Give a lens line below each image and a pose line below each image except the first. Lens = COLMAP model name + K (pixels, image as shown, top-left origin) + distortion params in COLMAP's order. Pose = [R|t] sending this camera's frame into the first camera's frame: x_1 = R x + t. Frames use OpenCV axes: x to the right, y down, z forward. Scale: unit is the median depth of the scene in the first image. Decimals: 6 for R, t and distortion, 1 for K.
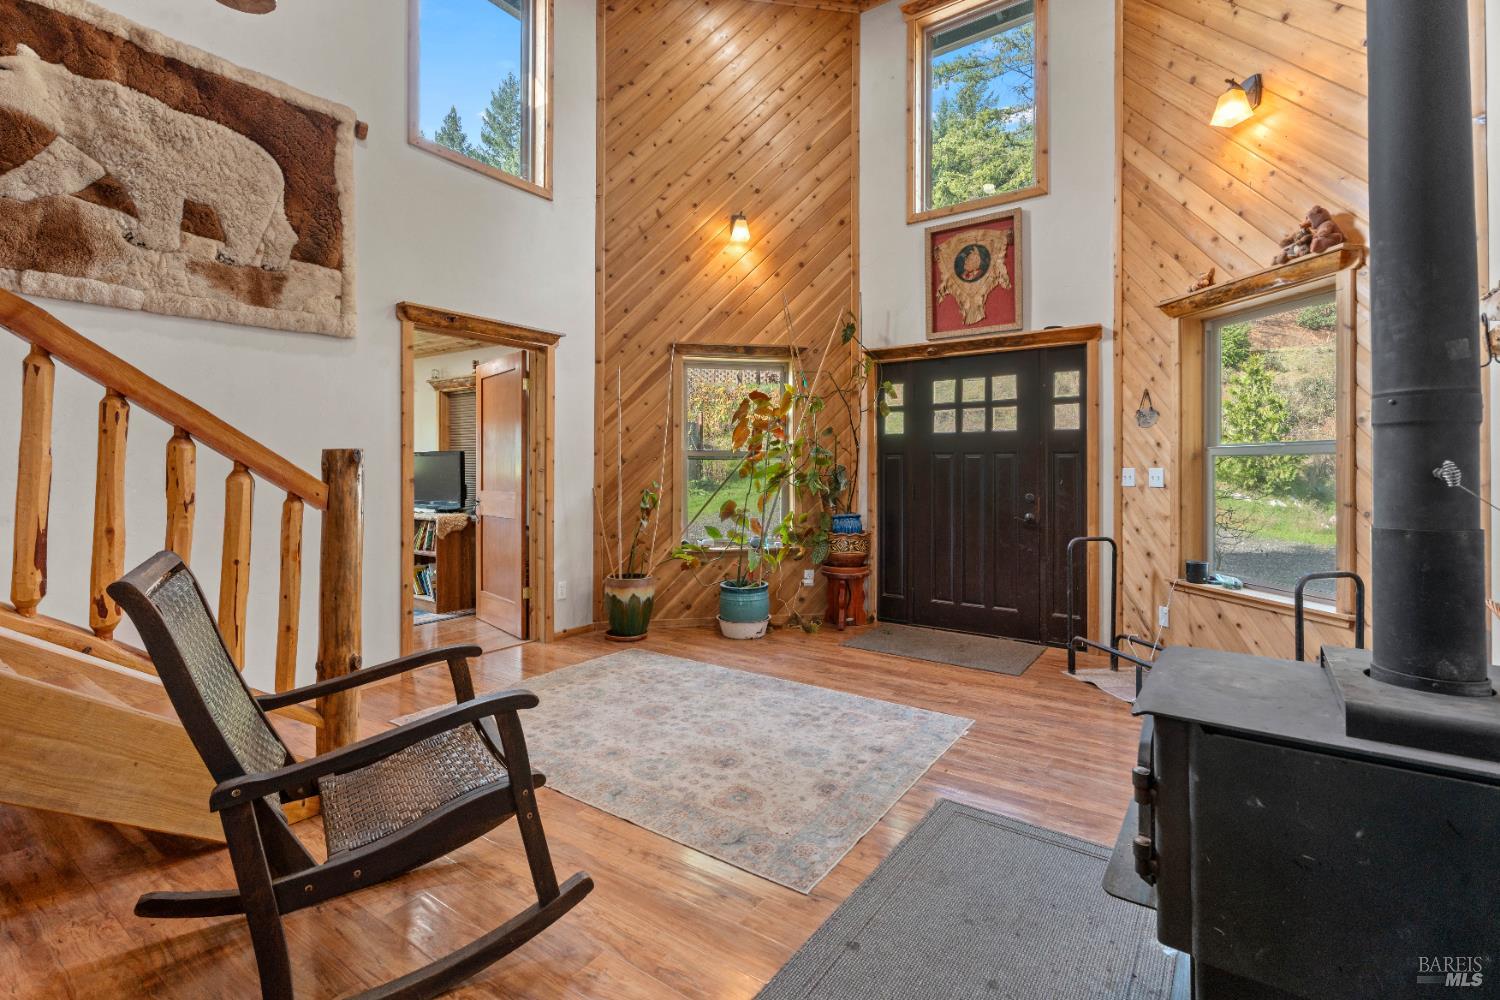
lens RADIAL K [[675.3, 0, 754.6], [0, 675.3, 457.5], [0, 0, 1]] dist [-0.000159, -0.000065]
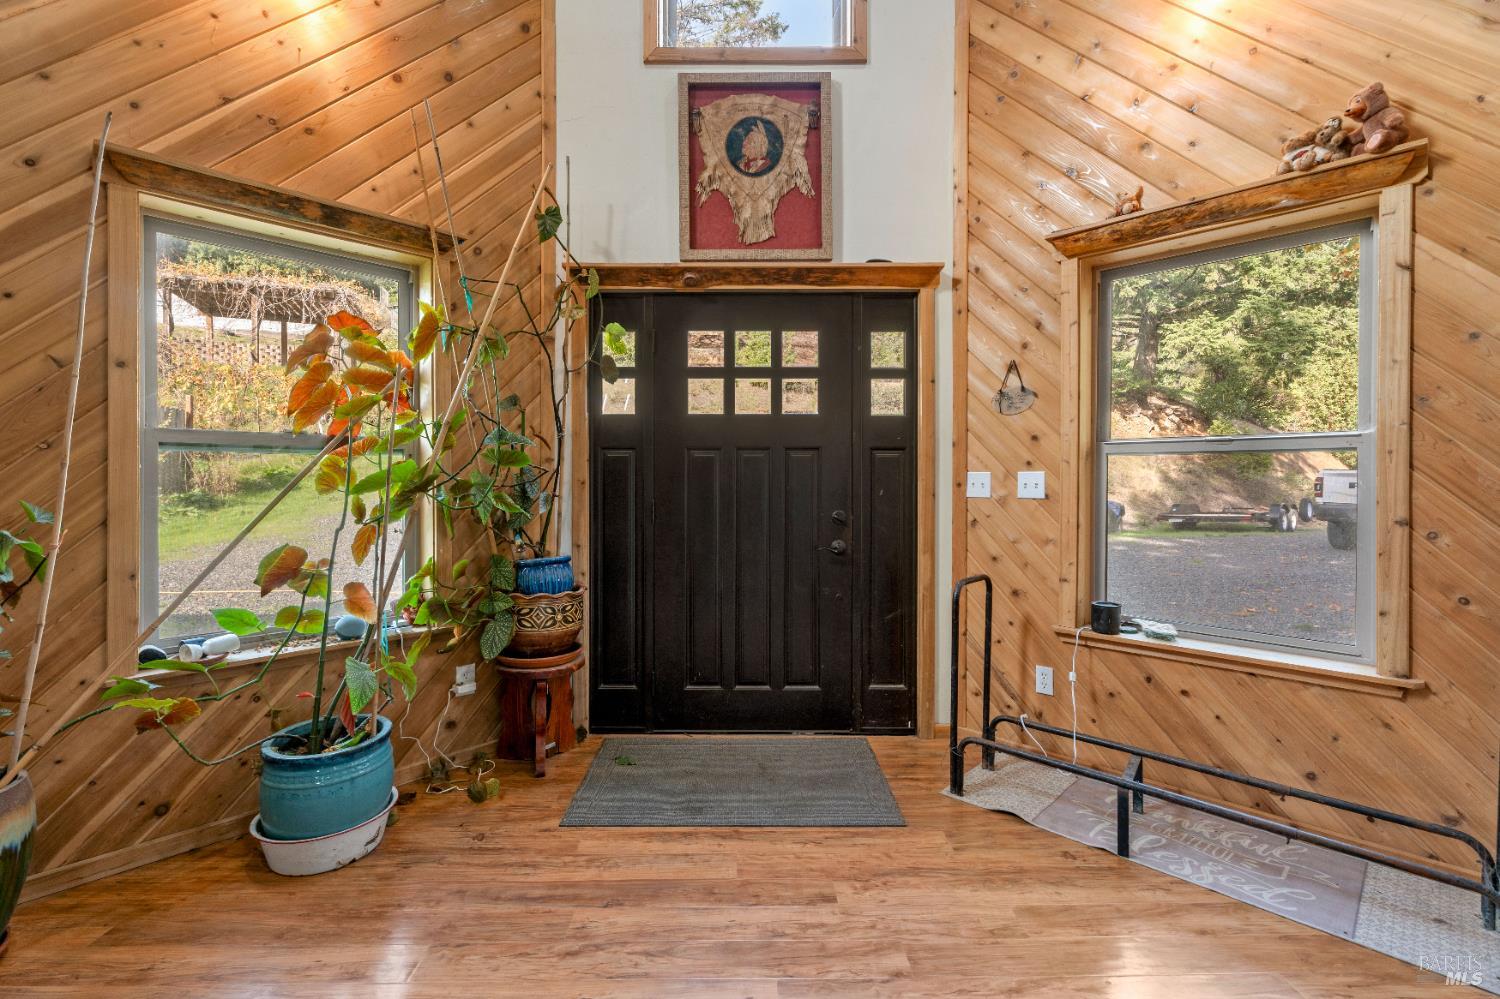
lens RADIAL K [[675.3, 0, 752.0], [0, 675.3, 476.0], [0, 0, 1]] dist [-0.000159, -0.000065]
pose [[0.815940, -0.001070, 0.578135, -0.043221], [-0.008218, 0.999876, 0.013449, 0.010796], [-0.578078, -0.015725, 0.815830, 0.471092]]
